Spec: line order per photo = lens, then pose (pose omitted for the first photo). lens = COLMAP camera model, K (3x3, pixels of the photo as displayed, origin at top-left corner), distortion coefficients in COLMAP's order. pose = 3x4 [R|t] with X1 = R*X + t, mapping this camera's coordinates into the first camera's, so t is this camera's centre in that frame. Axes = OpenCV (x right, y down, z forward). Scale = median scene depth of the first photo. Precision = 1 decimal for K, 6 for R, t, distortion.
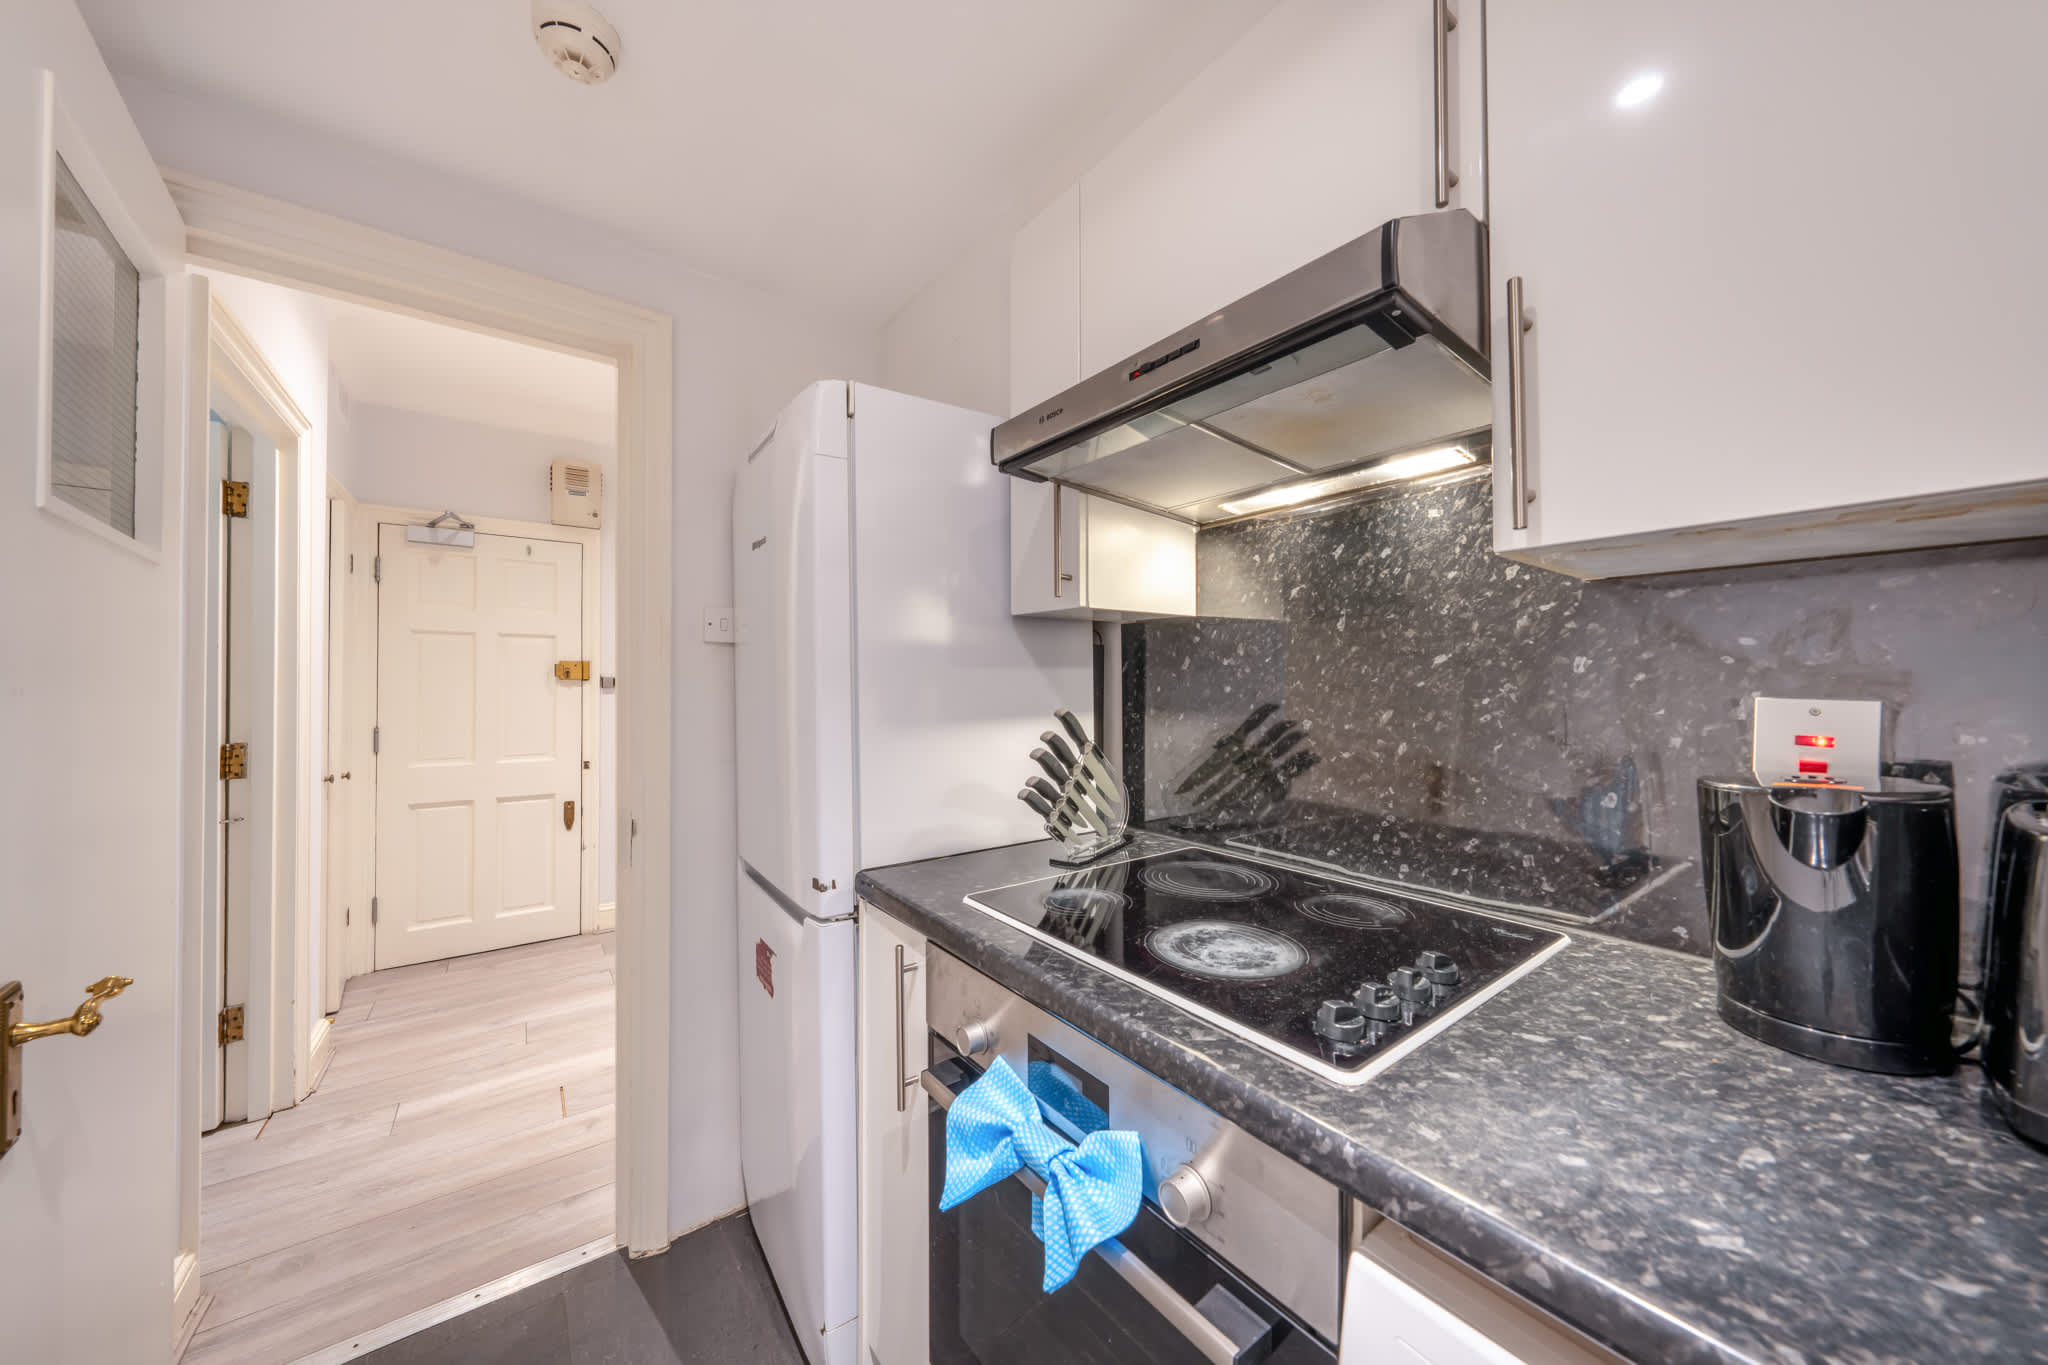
lens RADIAL K [[698.5, 0, 1017.8], [0, 698.5, 684.9], [0, 0, 1]] dist [-0.003070, 0.000020]
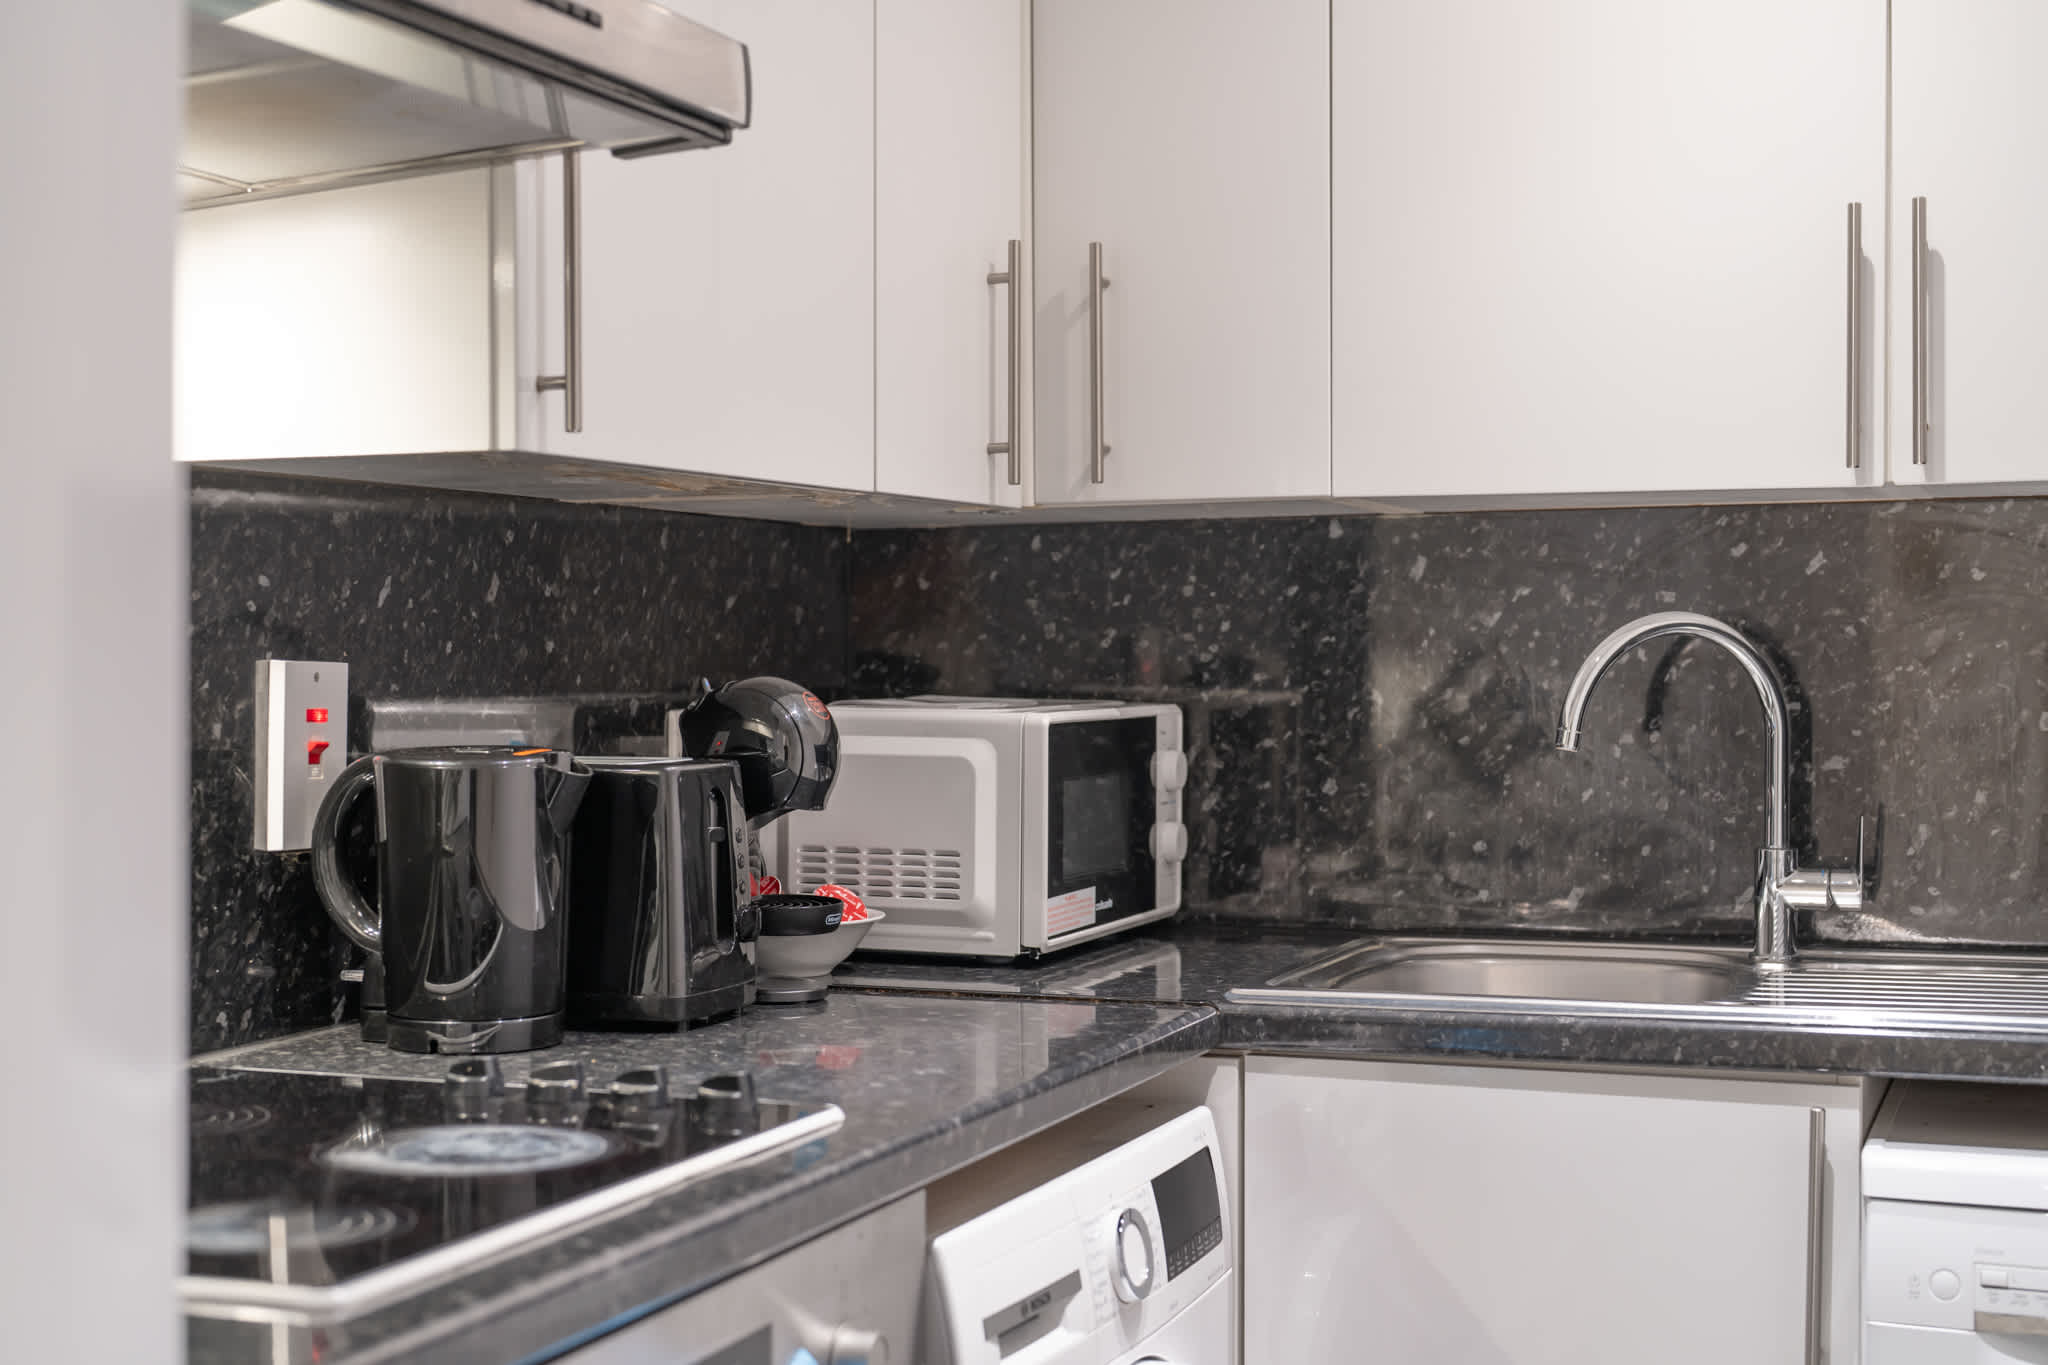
lens RADIAL K [[2849.0, 0, 1020.9], [0, 2849.0, 688.7], [0, 0, 1]] dist [0.014234, 0.000000]
pose [[-0.553303, -0.013915, 0.832864, -0.495114], [-0.000045, 0.999861, 0.016675, 0.000885], [-0.832980, 0.009189, -0.553226, 0.586155]]
